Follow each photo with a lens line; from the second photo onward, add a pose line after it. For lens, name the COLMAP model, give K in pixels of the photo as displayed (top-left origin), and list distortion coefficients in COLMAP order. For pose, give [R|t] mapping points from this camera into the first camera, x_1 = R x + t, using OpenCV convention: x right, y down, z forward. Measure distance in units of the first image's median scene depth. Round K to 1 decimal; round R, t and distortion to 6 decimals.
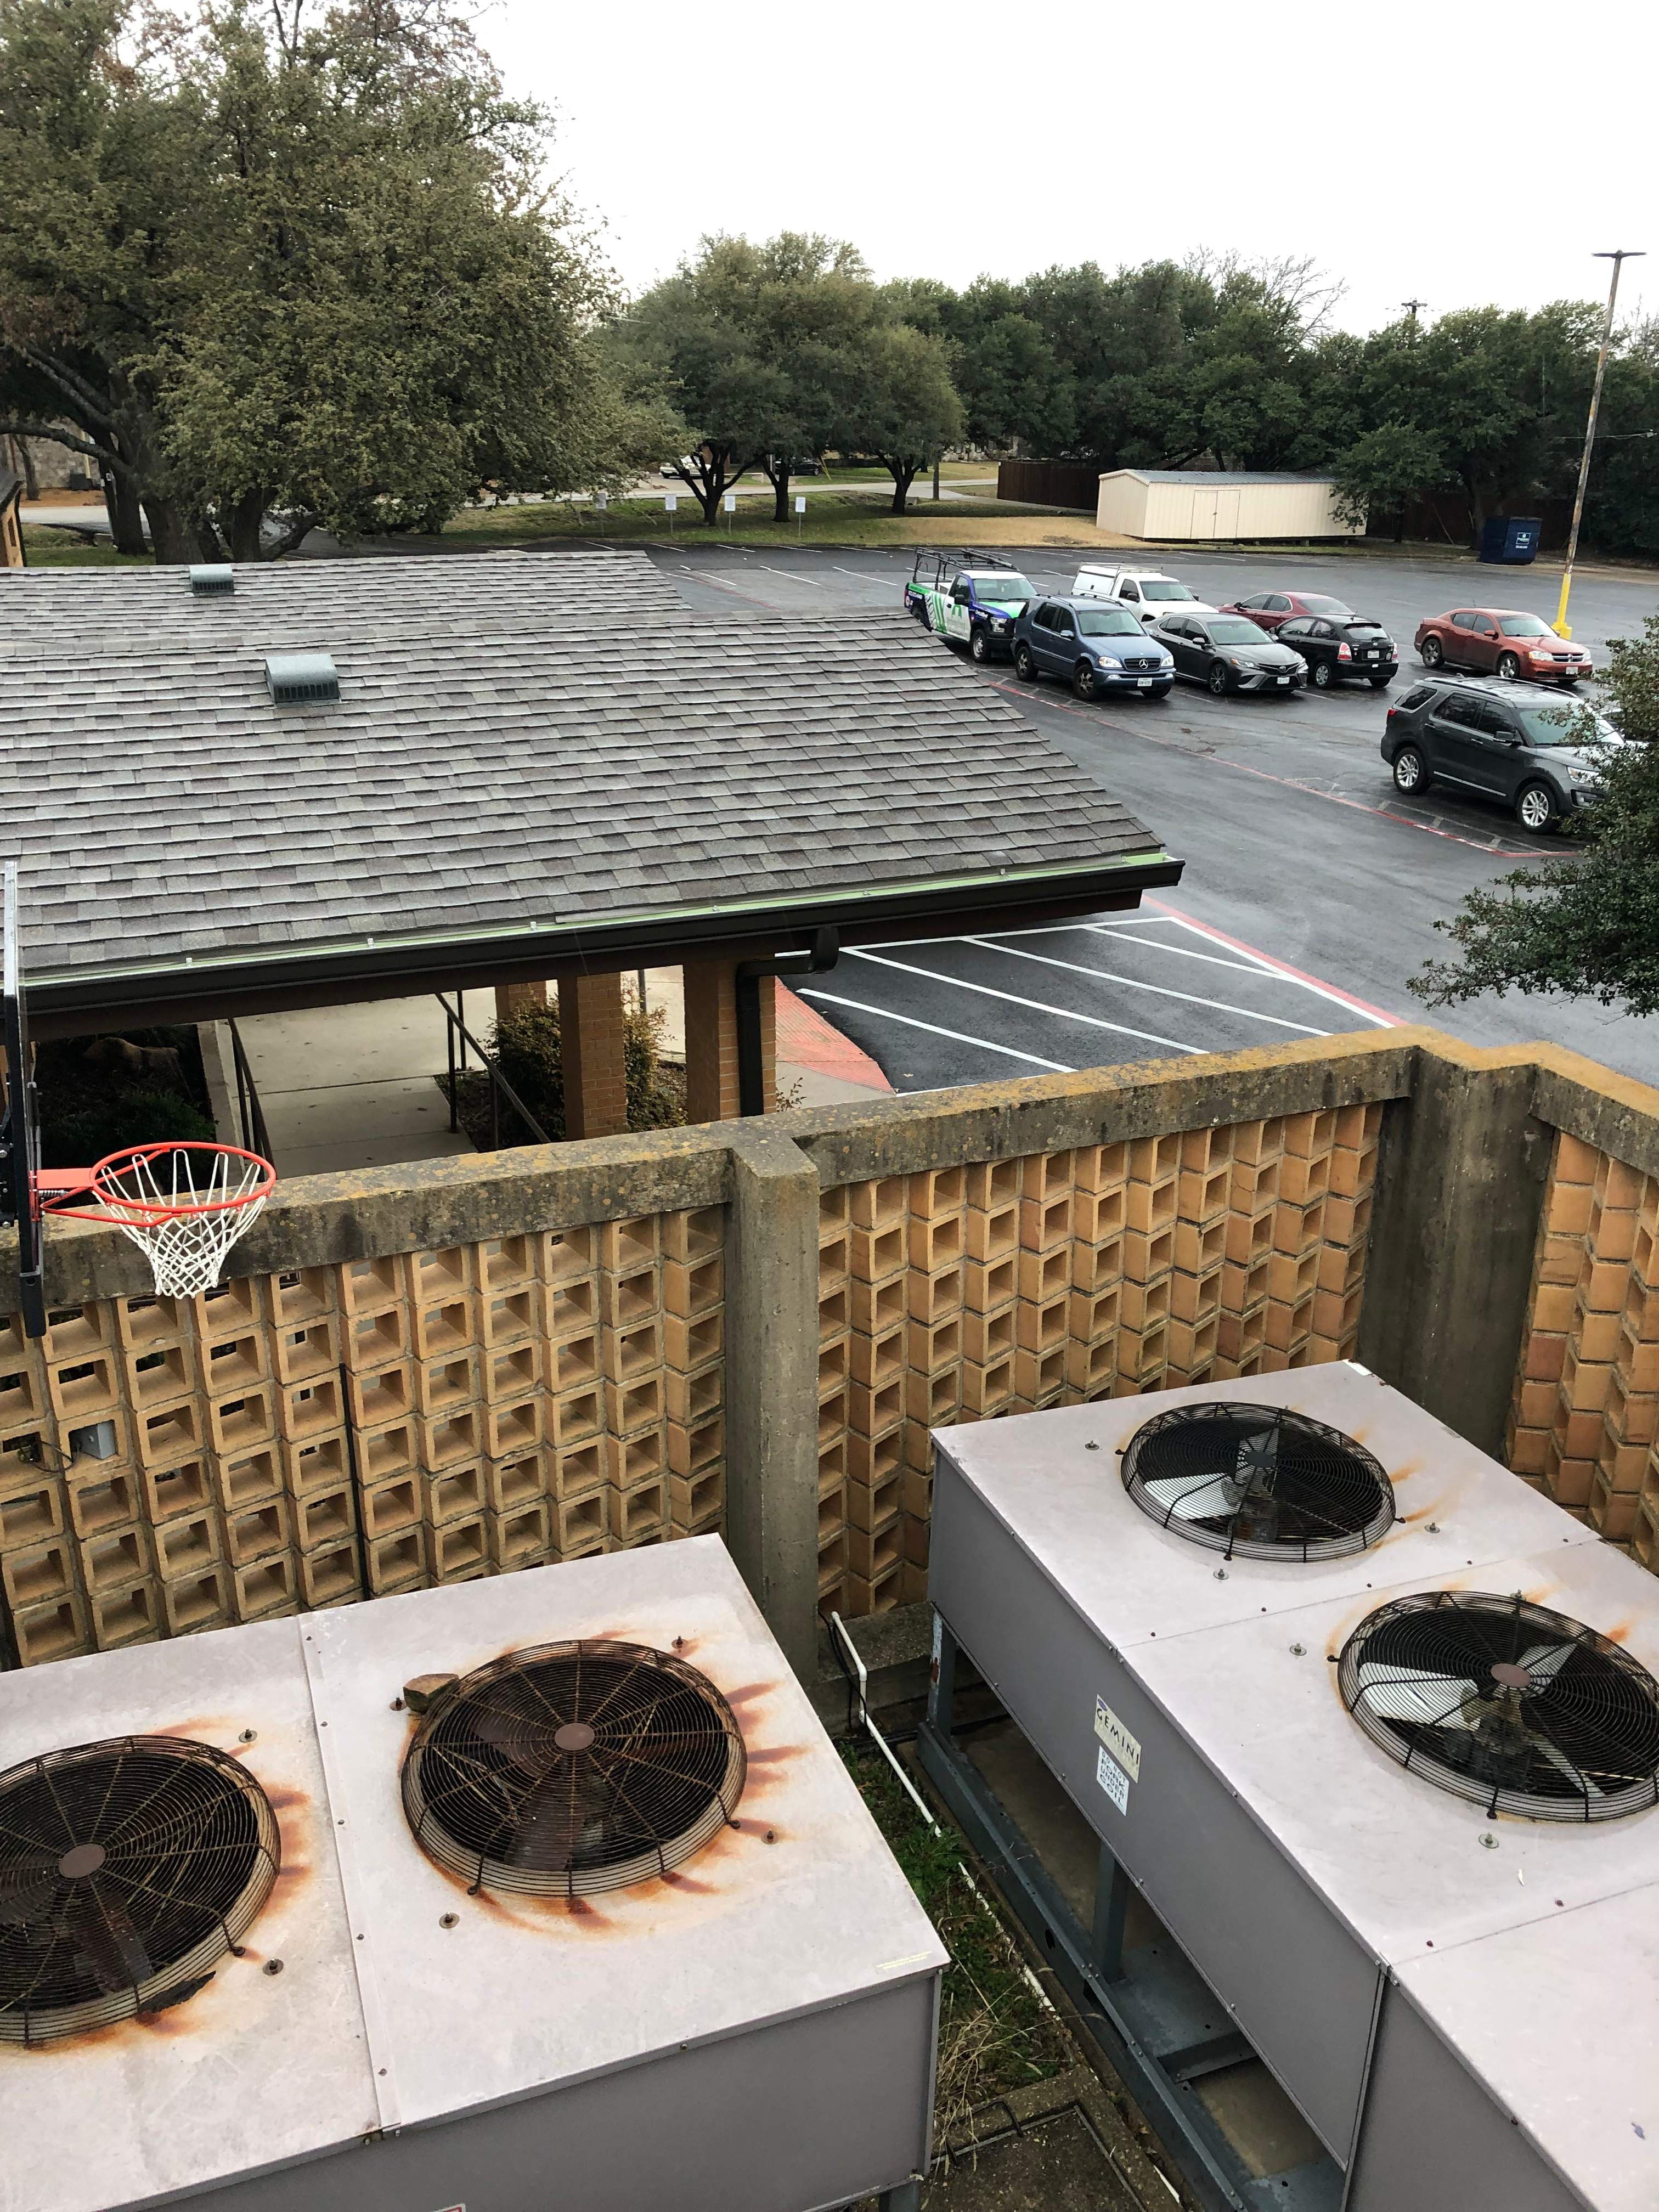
lens RADIAL K [[1805.2, 0, 818.7], [0, 1805.2, 1099.0], [0, 0, 1]] dist [-0.013199, 0.013569]
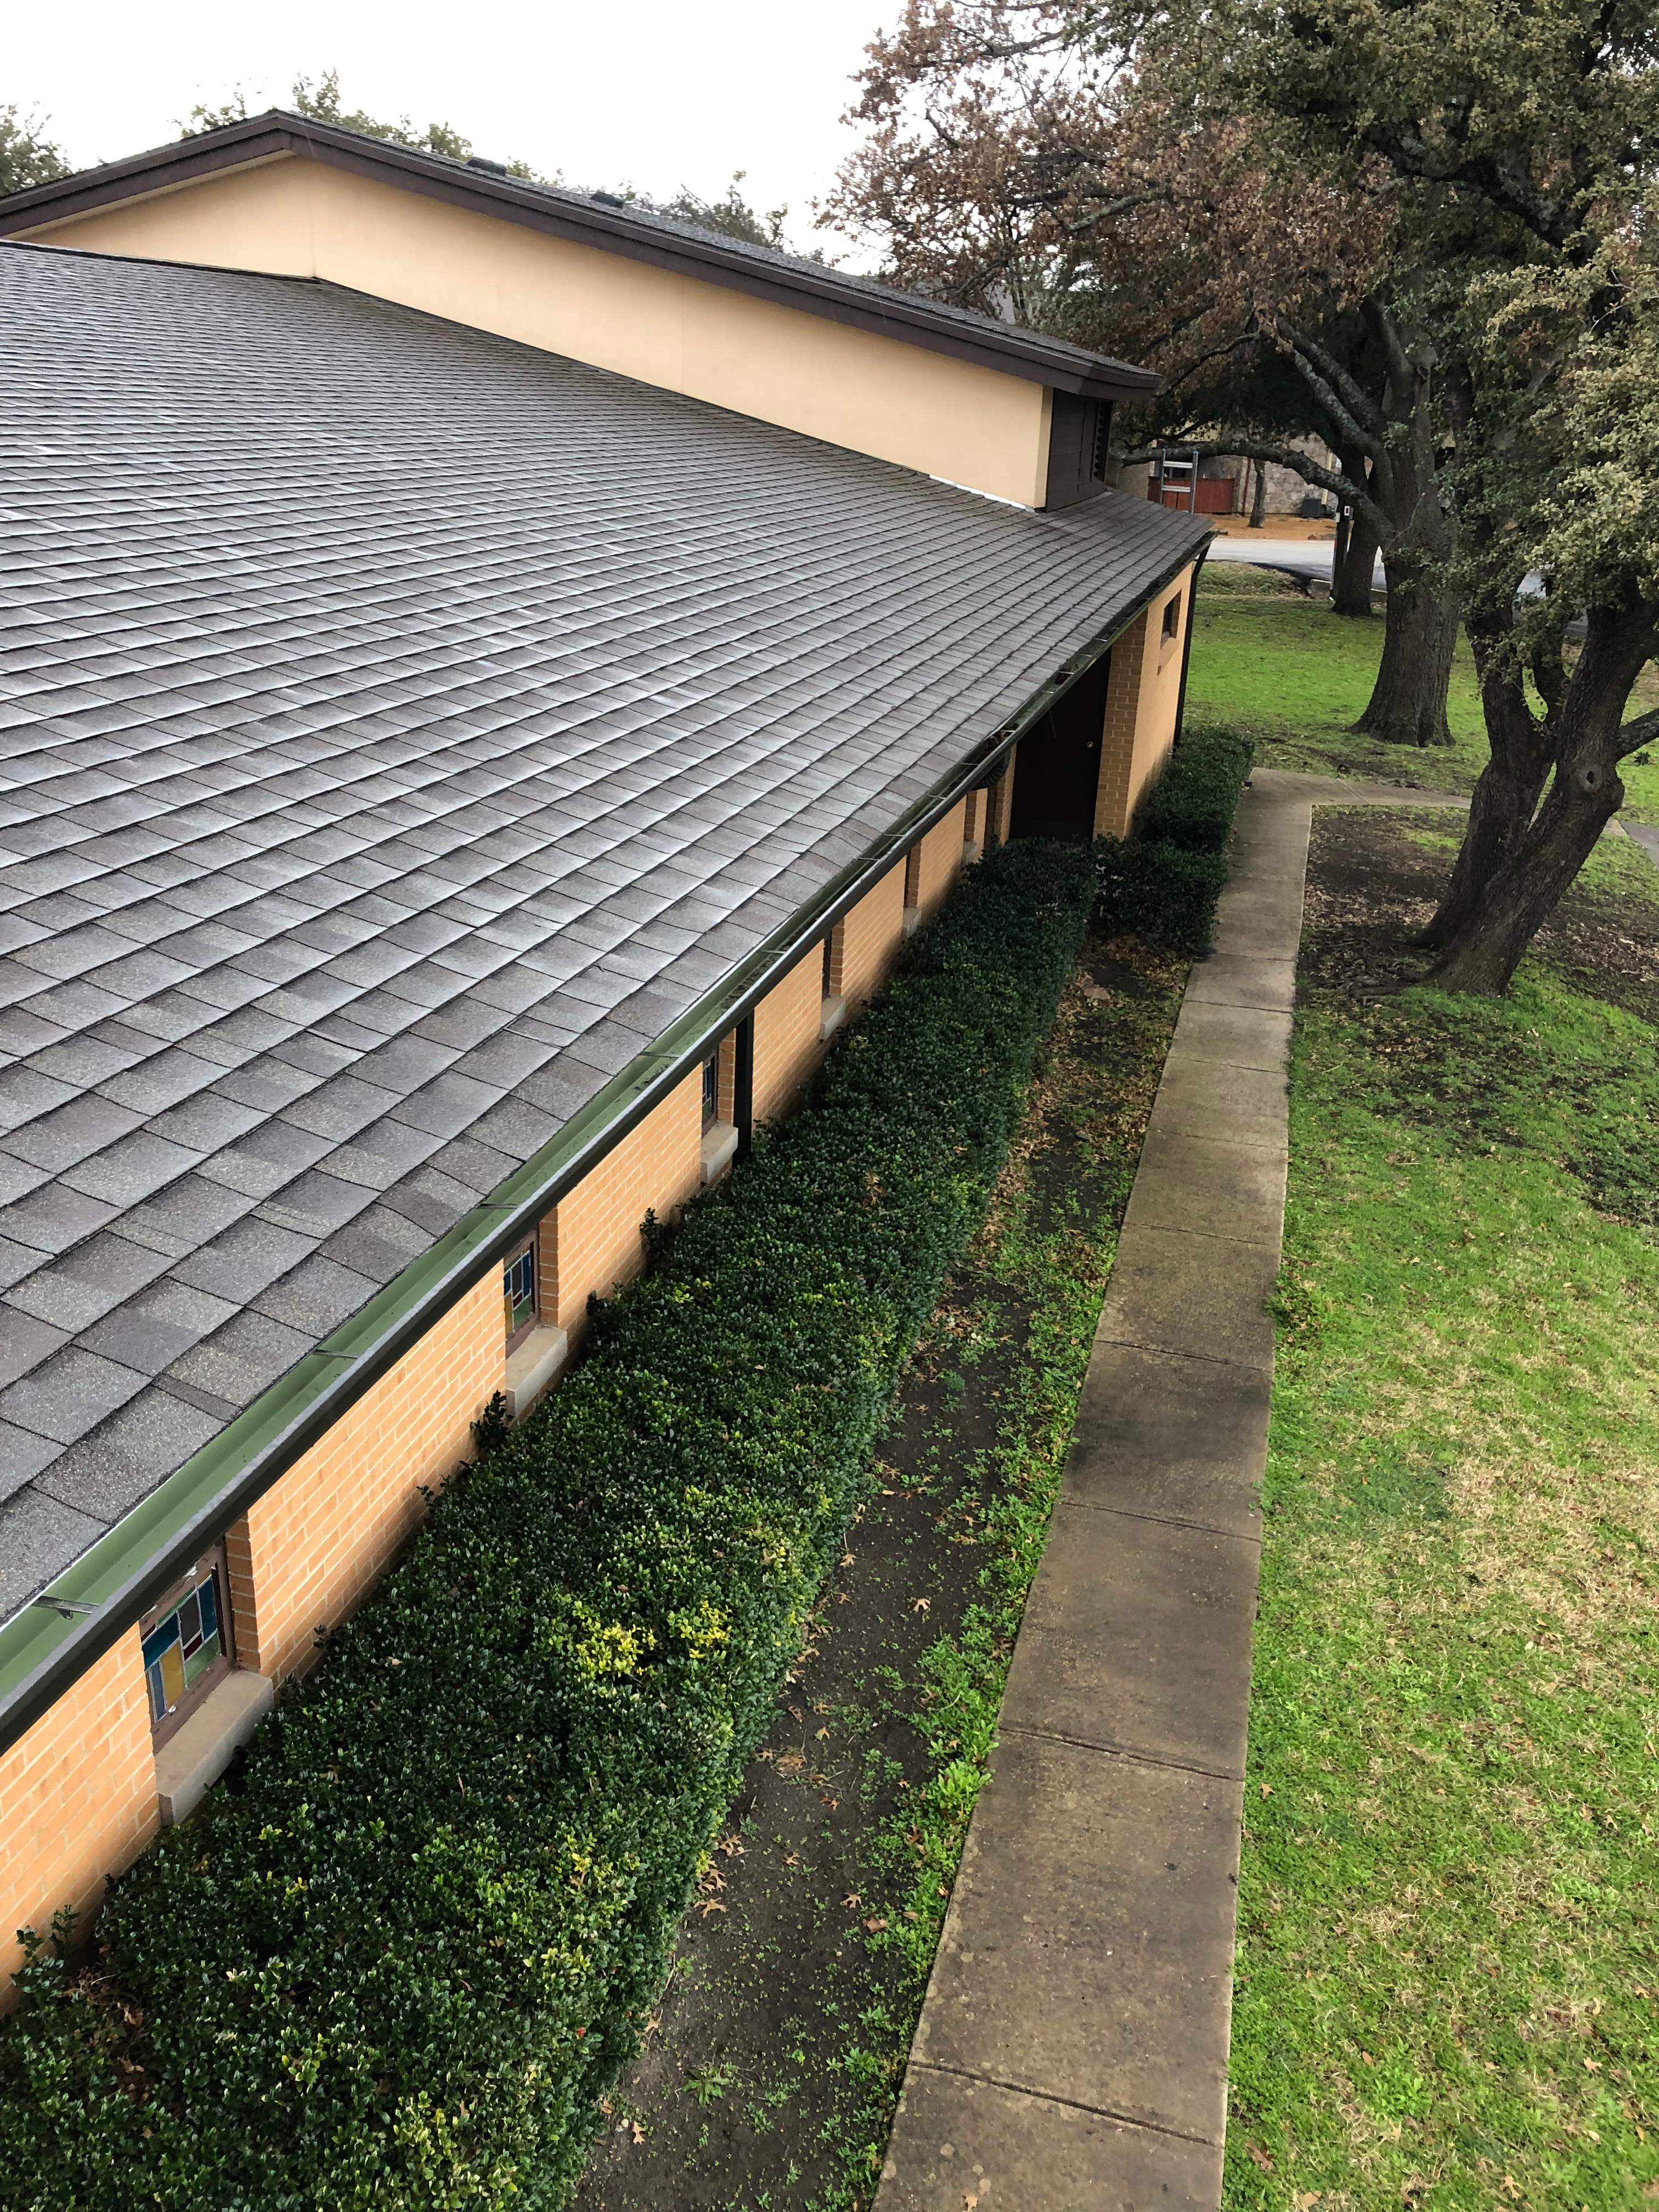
lens RADIAL K [[1805.2, 0, 818.7], [0, 1805.2, 1099.0], [0, 0, 1]] dist [-0.013199, 0.013569]
pose [[0.807826, 0.247014, -0.535164, -0.137036], [-0.253229, 0.965332, 0.063319, -0.127103], [0.532252, 0.084369, 0.842372, 0.336404]]
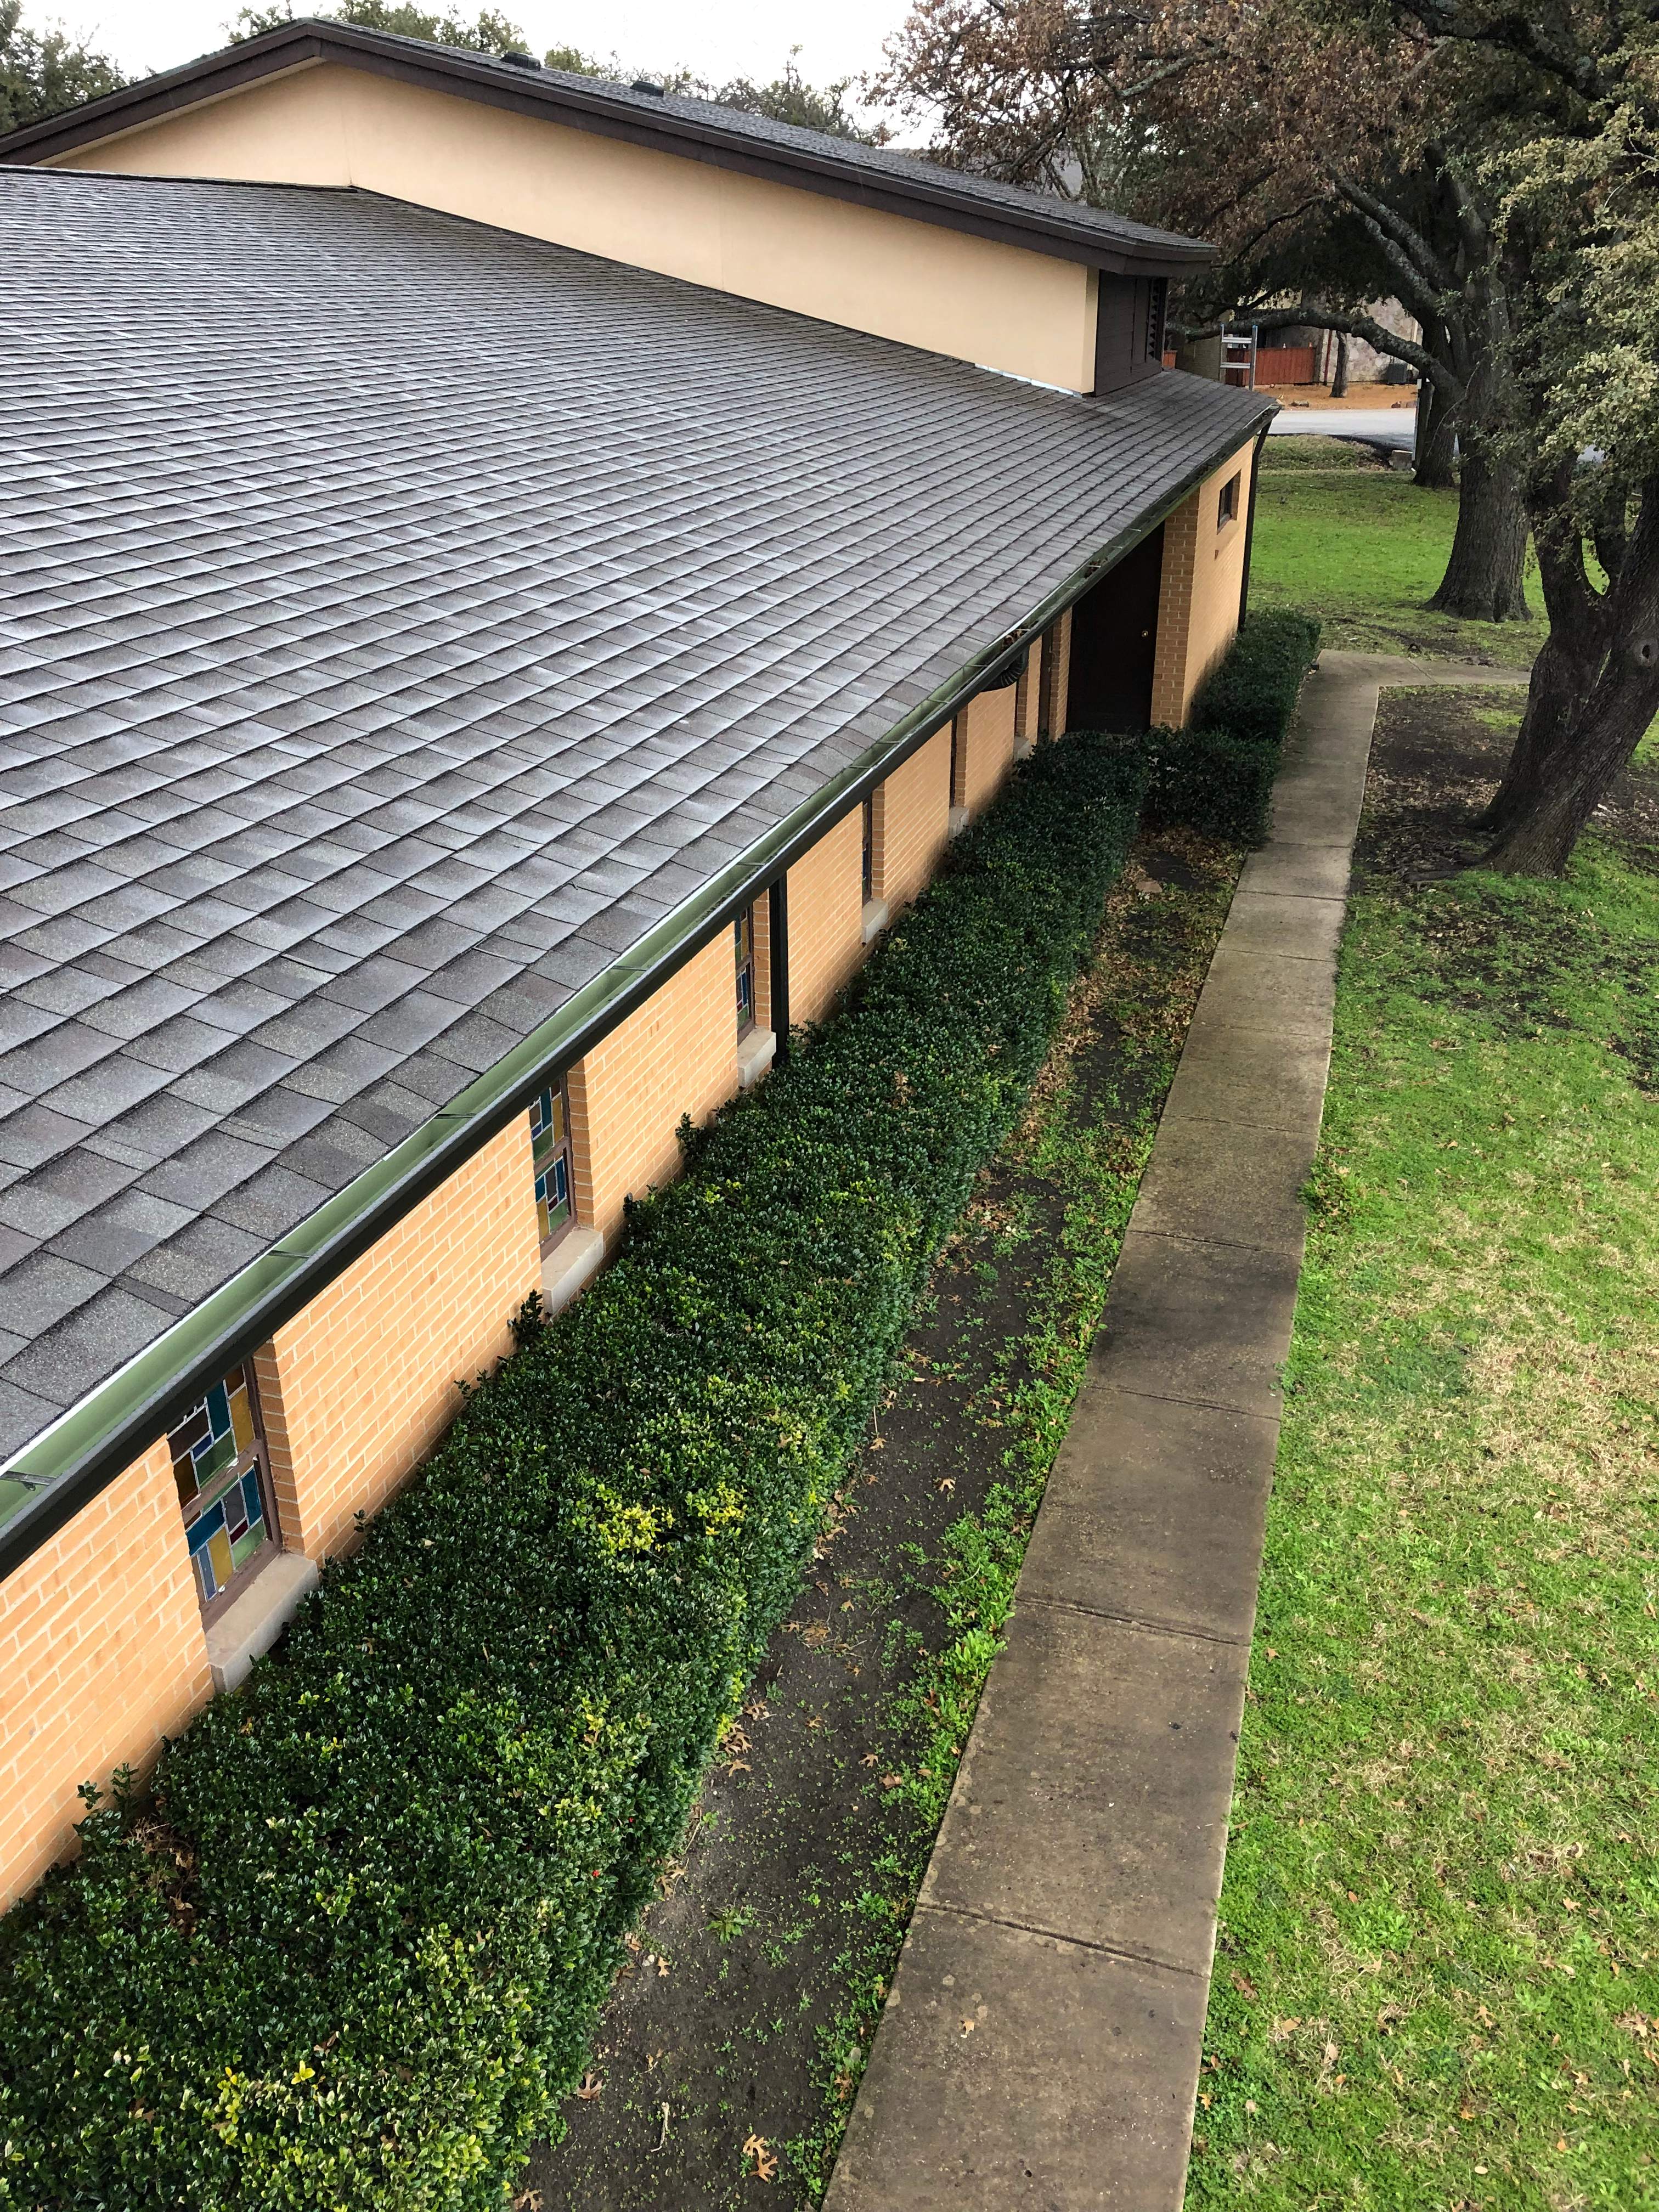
lens RADIAL K [[1800.6, 0, 834.9], [0, 1800.6, 1112.6], [0, 0, 1]] dist [-0.005586, -0.005442]
pose [[0.791260, 0.259698, -0.553592, -0.129293], [-0.222921, 0.965538, 0.134323, -0.129273], [0.569398, 0.017122, 0.821884, 0.336474]]
